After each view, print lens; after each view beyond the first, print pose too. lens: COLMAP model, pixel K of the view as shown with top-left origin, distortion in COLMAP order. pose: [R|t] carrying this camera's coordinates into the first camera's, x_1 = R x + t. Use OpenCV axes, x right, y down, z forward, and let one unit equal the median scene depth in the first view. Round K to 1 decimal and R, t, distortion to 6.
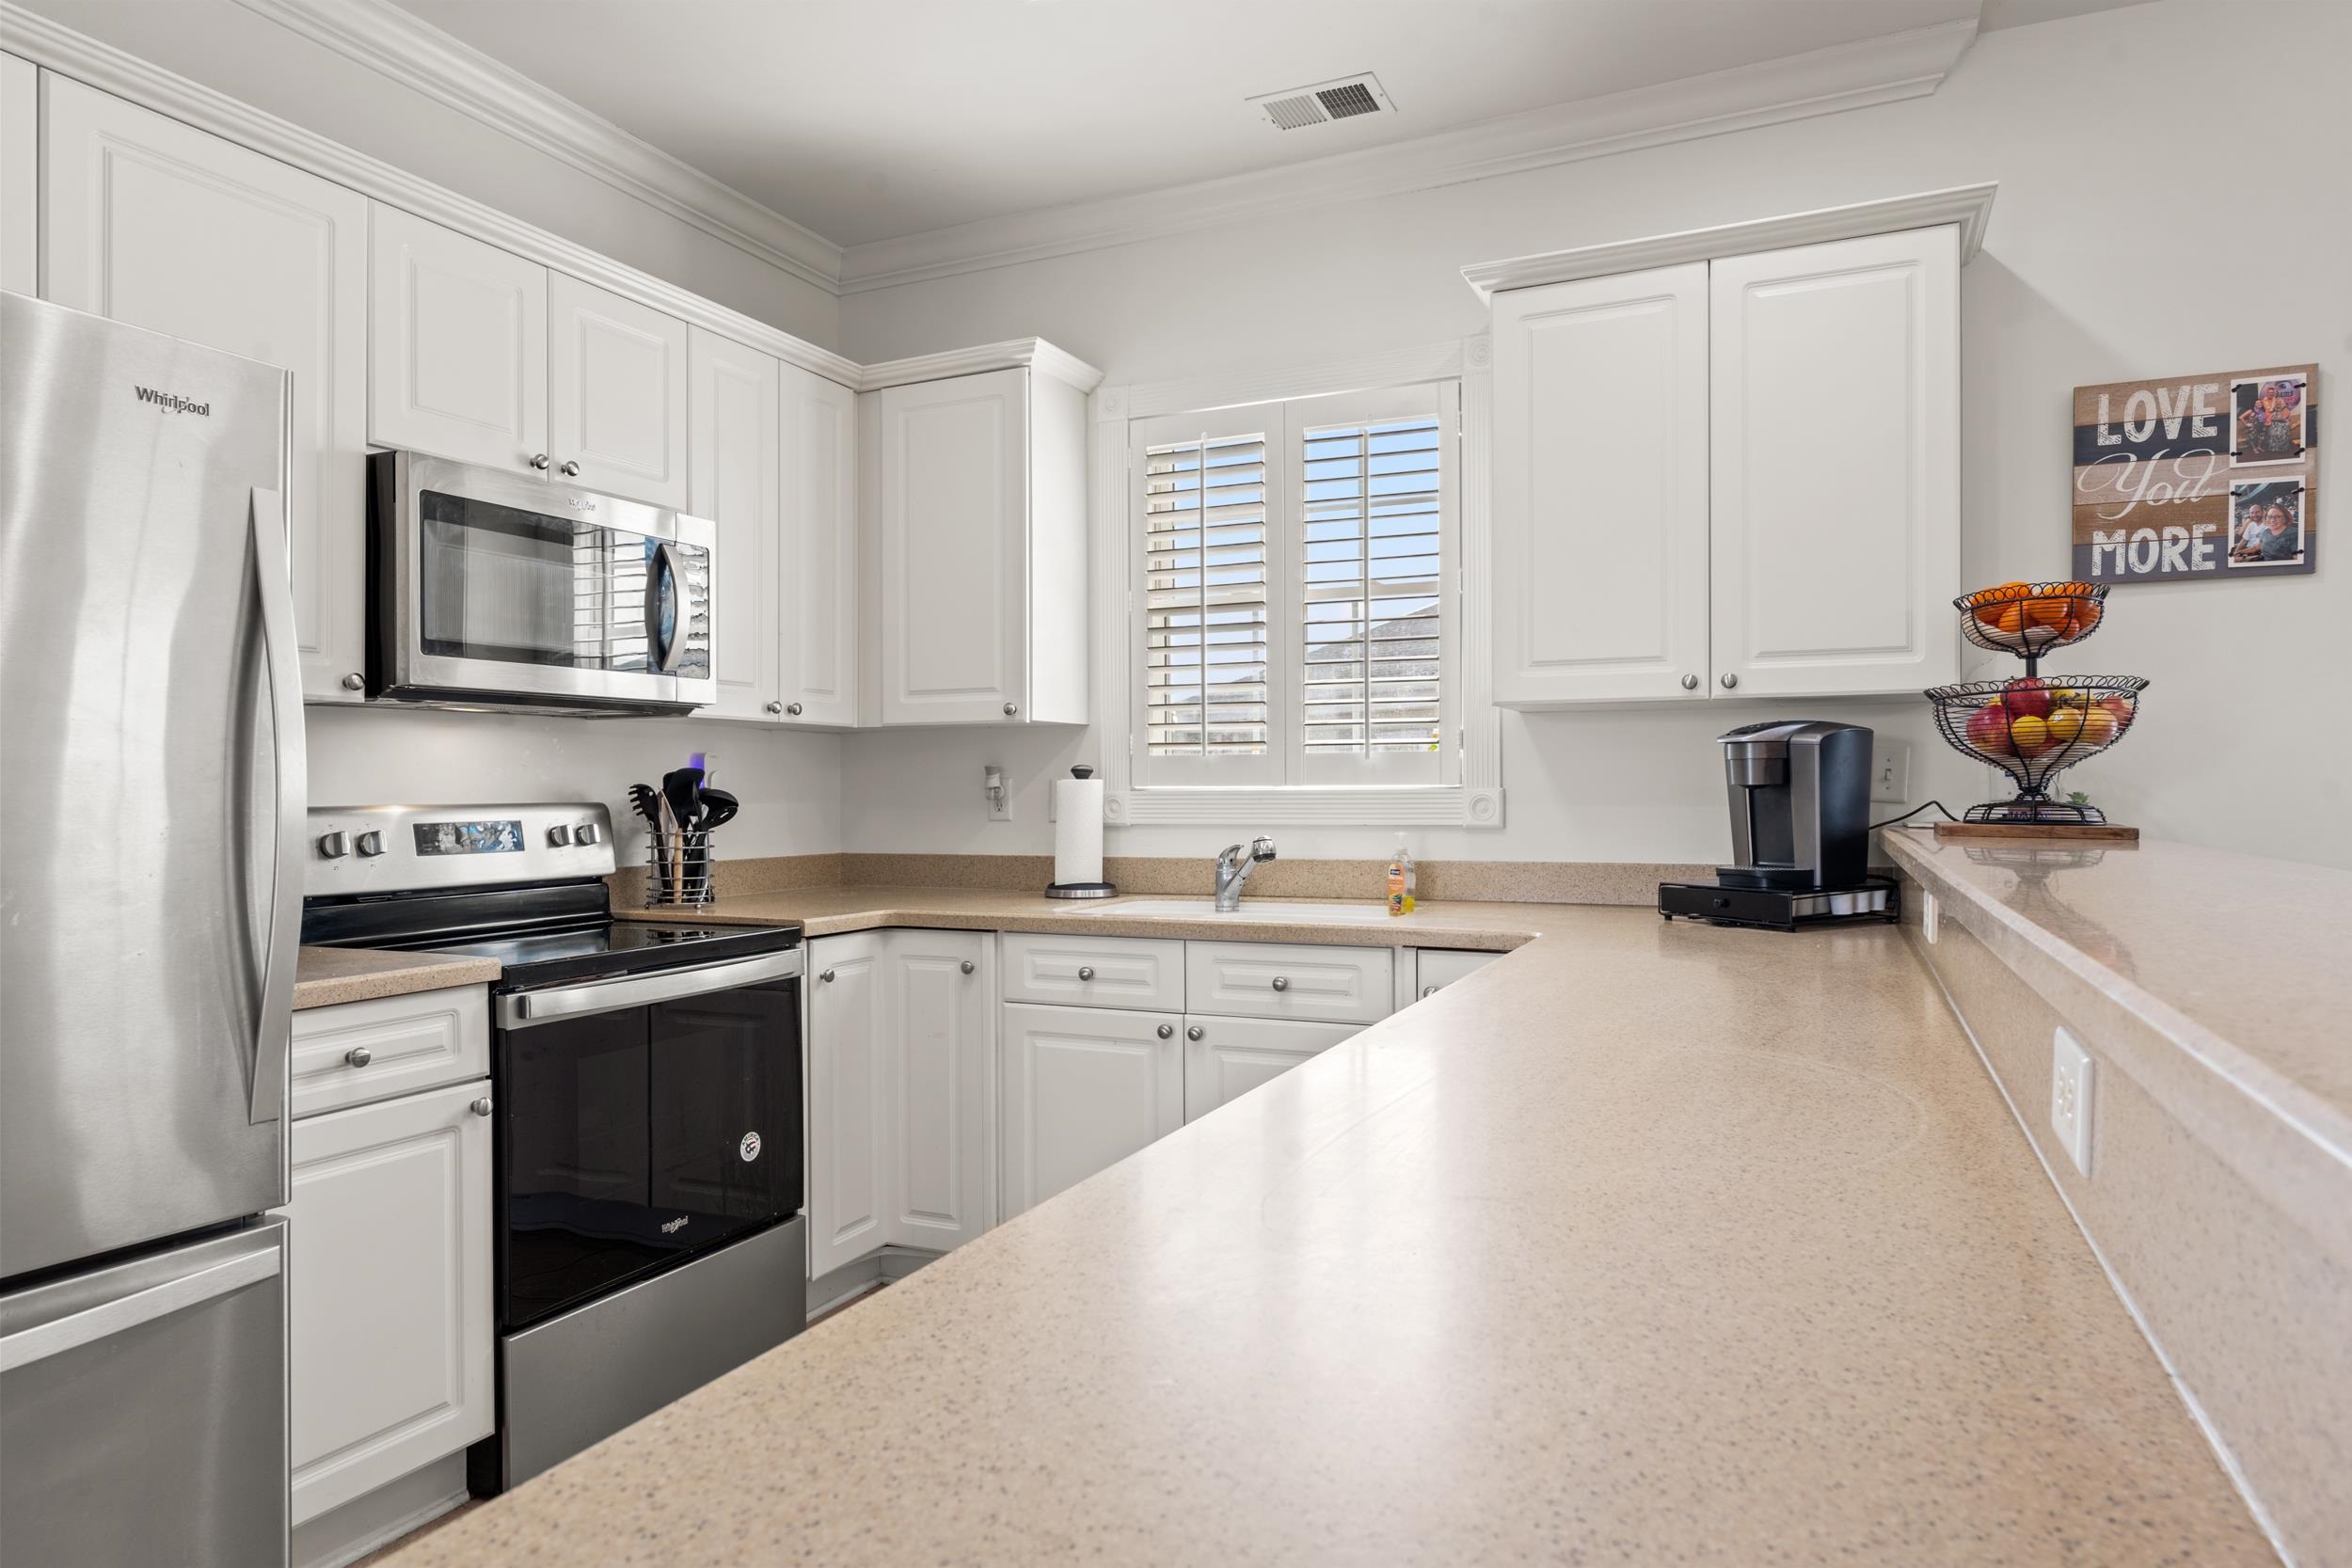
lens RADIAL K [[1403.7, 0, 1173.1], [0, 1403.7, 787.1], [0, 0, 1]] dist [-0.009461, 0.000272]
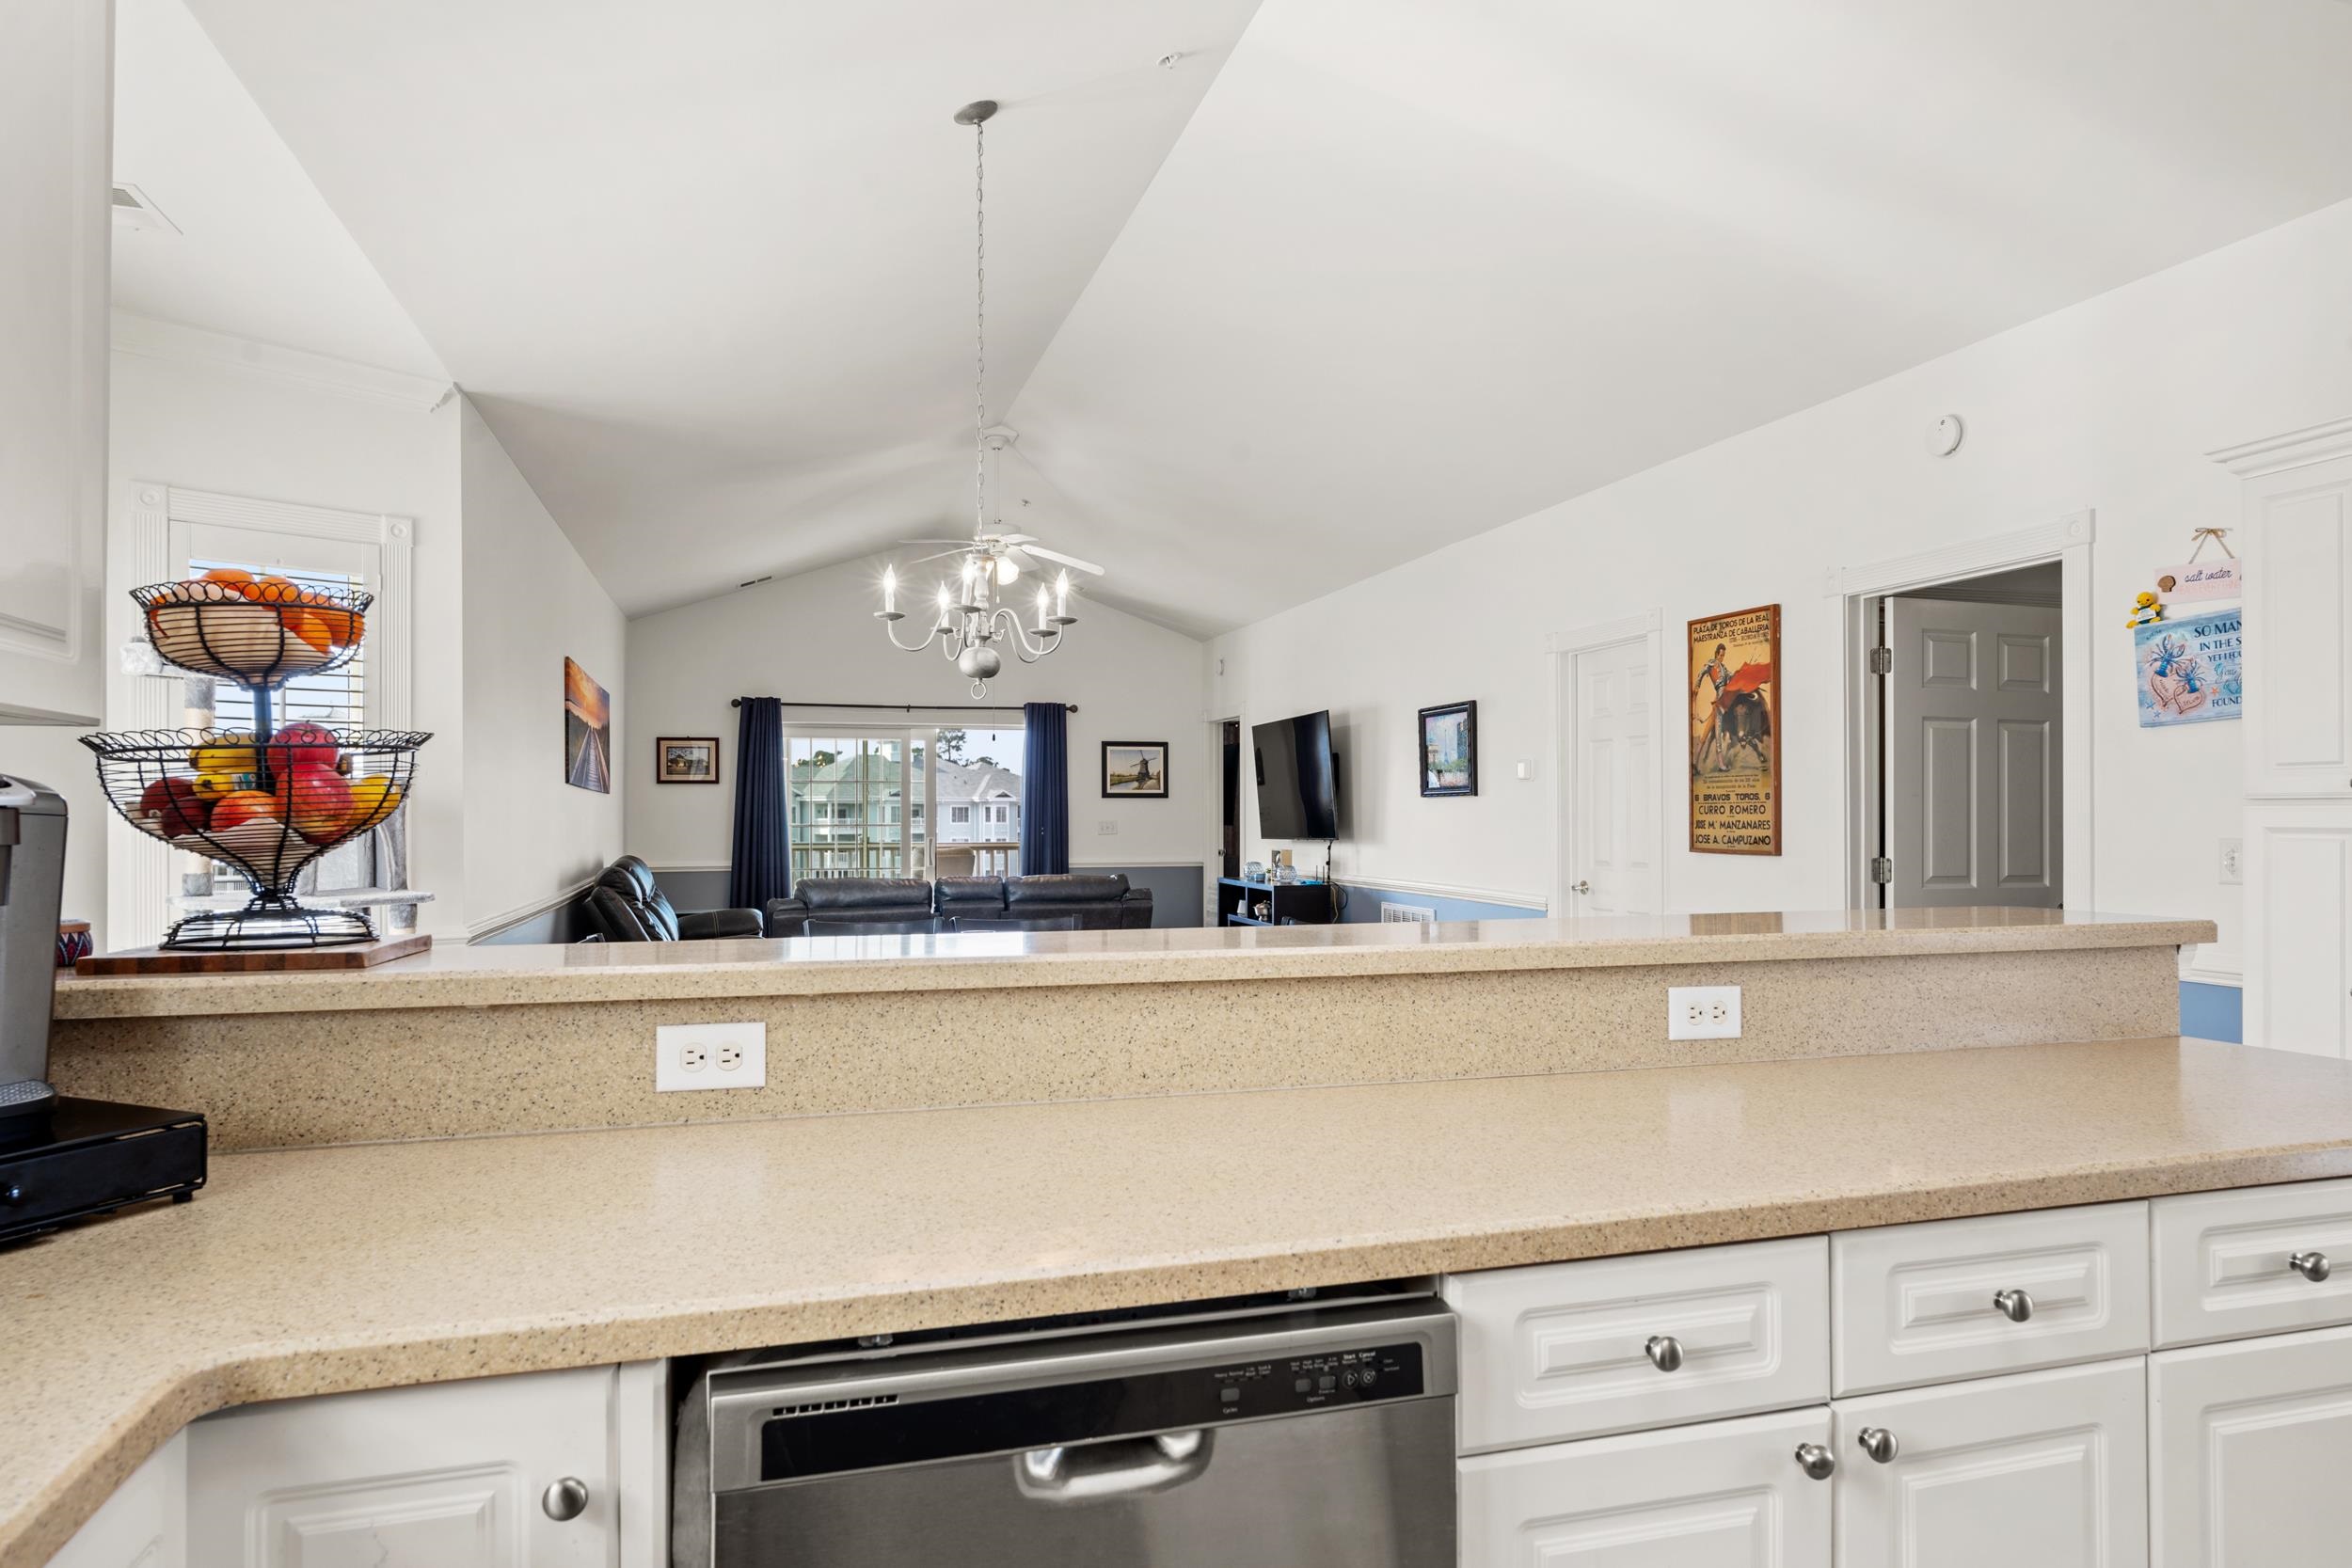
lens RADIAL K [[1422.9, 0, 1185.9], [0, 1422.9, 802.3], [0, 0, 1]] dist [-0.006173, 0.005316]
pose [[-0.660950, 0.017117, 0.750235, -0.158184], [0.008577, 0.999847, -0.015256, -0.023679], [-0.750381, -0.003649, -0.660995, 0.995185]]
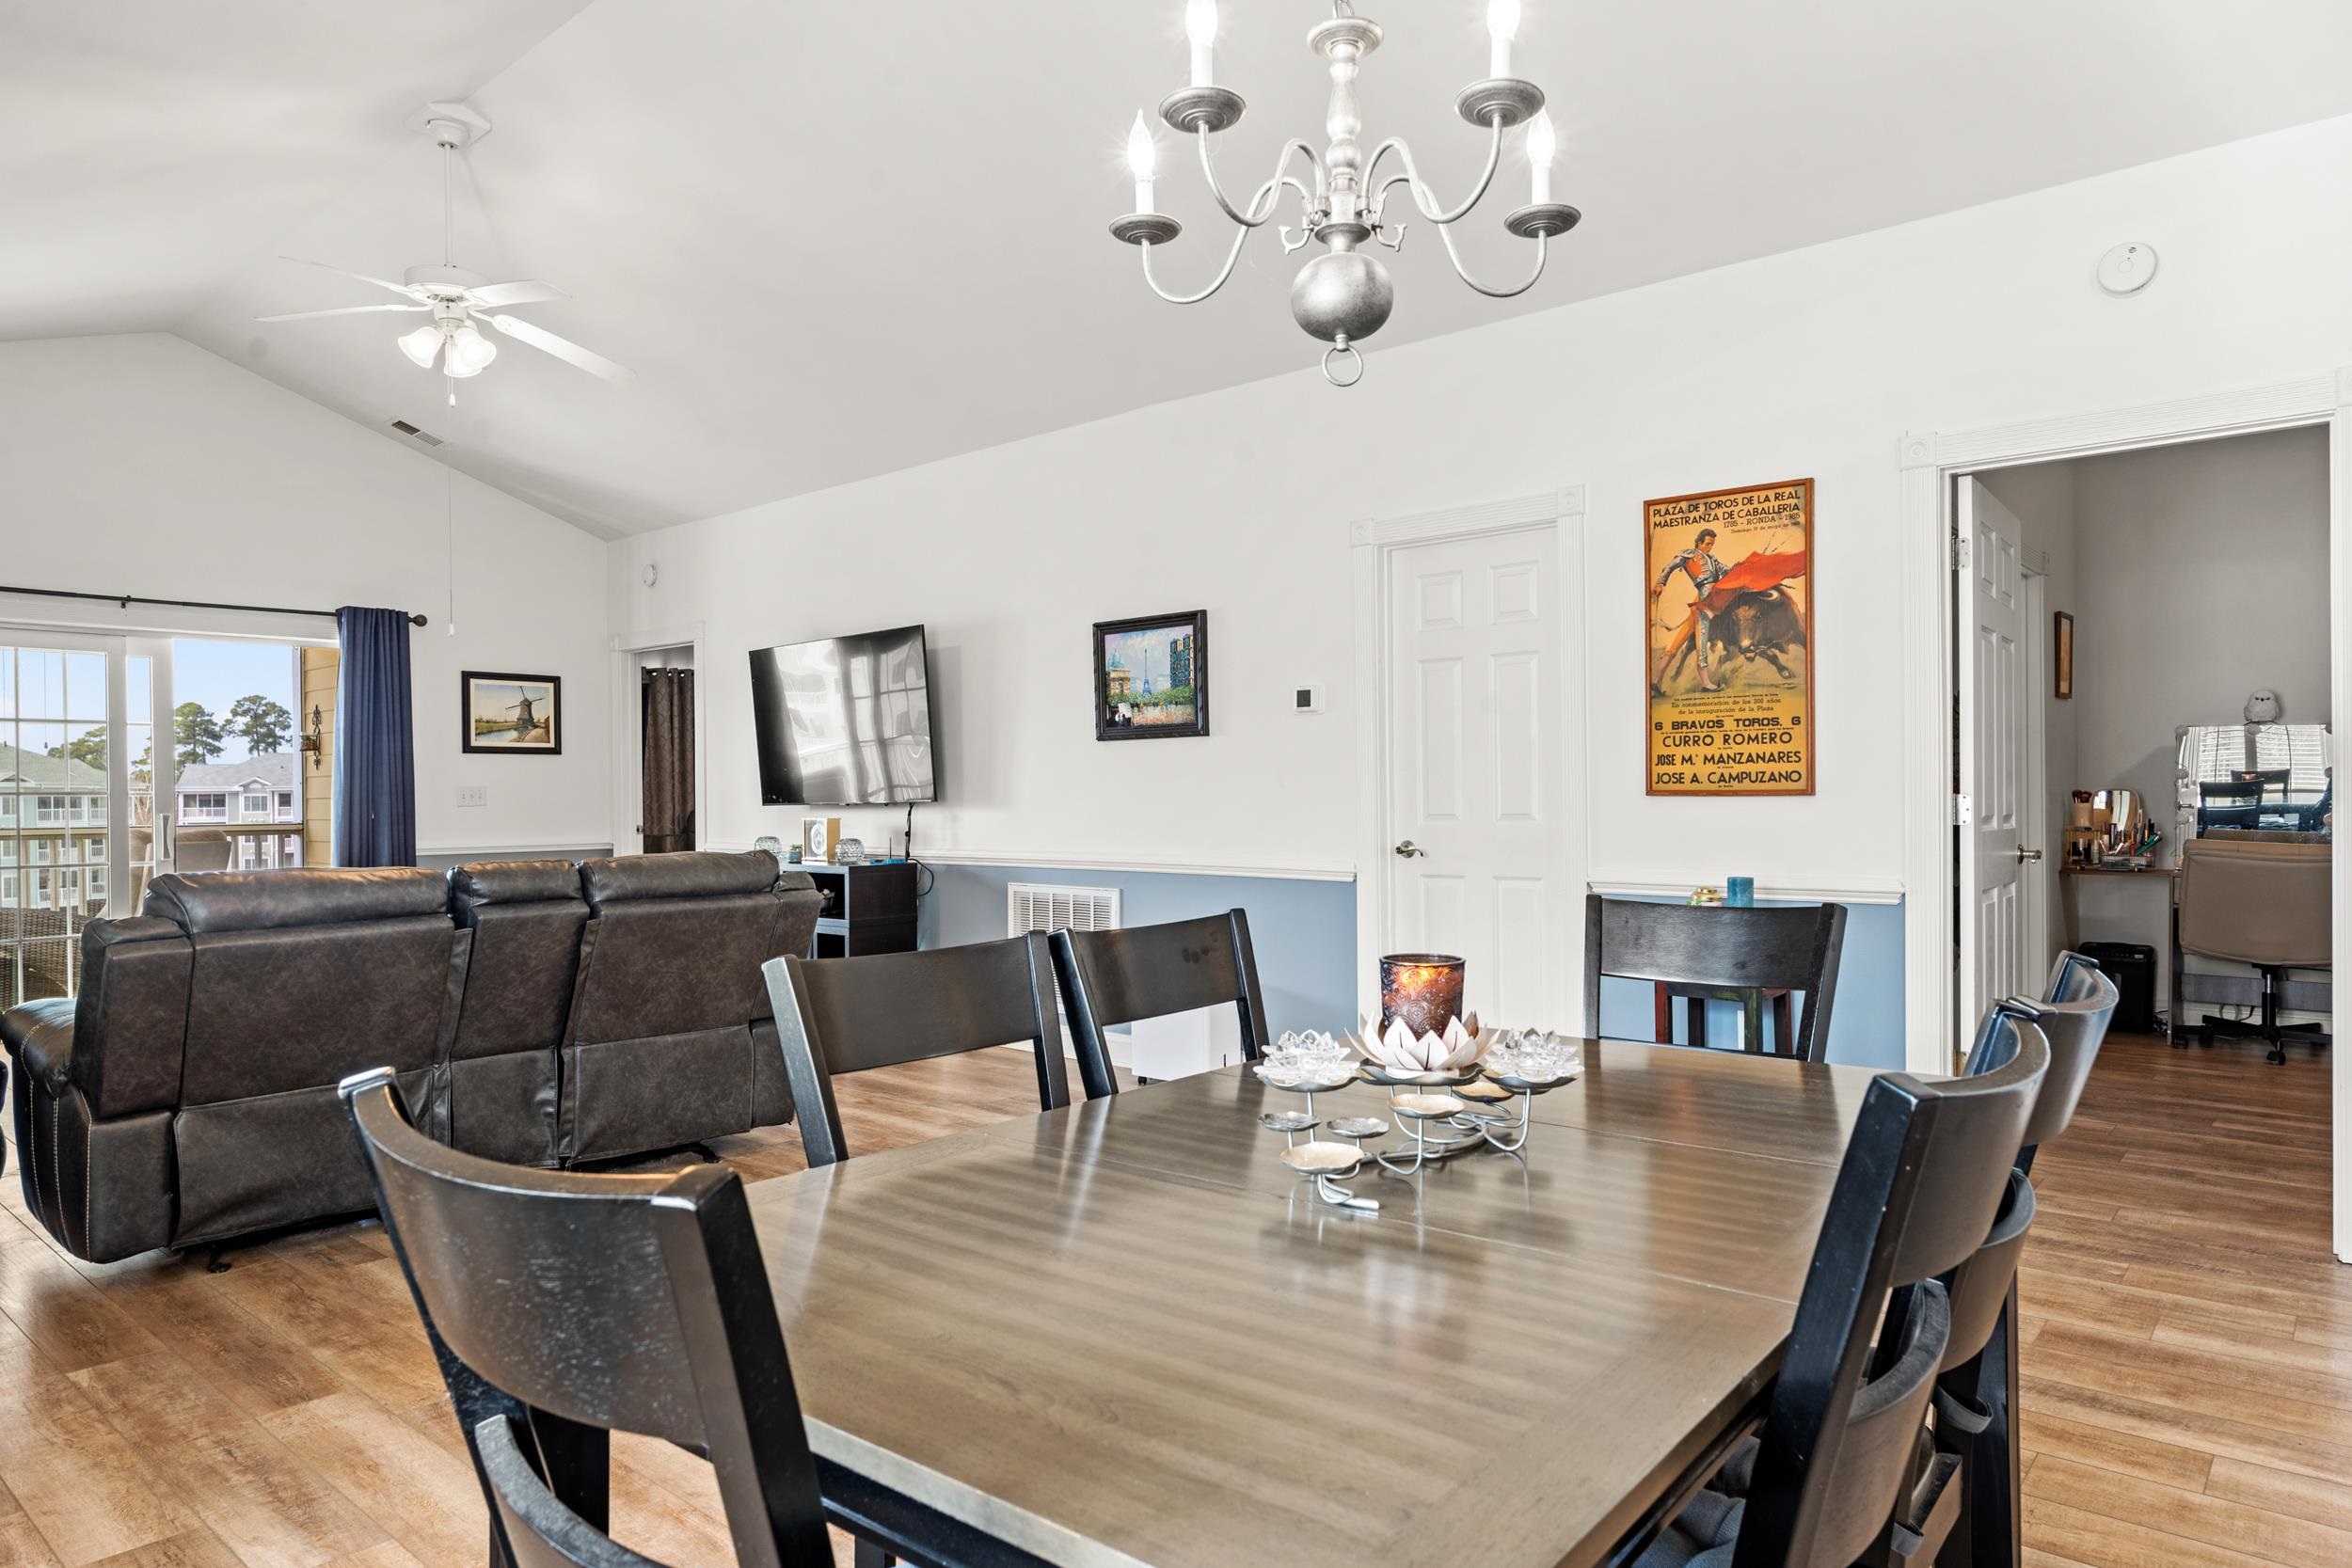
lens RADIAL K [[1422.9, 0, 1193.3], [0, 1422.9, 793.5], [0, 0, 1]] dist [-0.006173, 0.005316]
pose [[-0.961937, 0.018581, 0.272638, 0.960961], [0.018445, 0.999825, -0.003061, 0.016076], [-0.272647, 0.002085, -0.962112, 0.778123]]
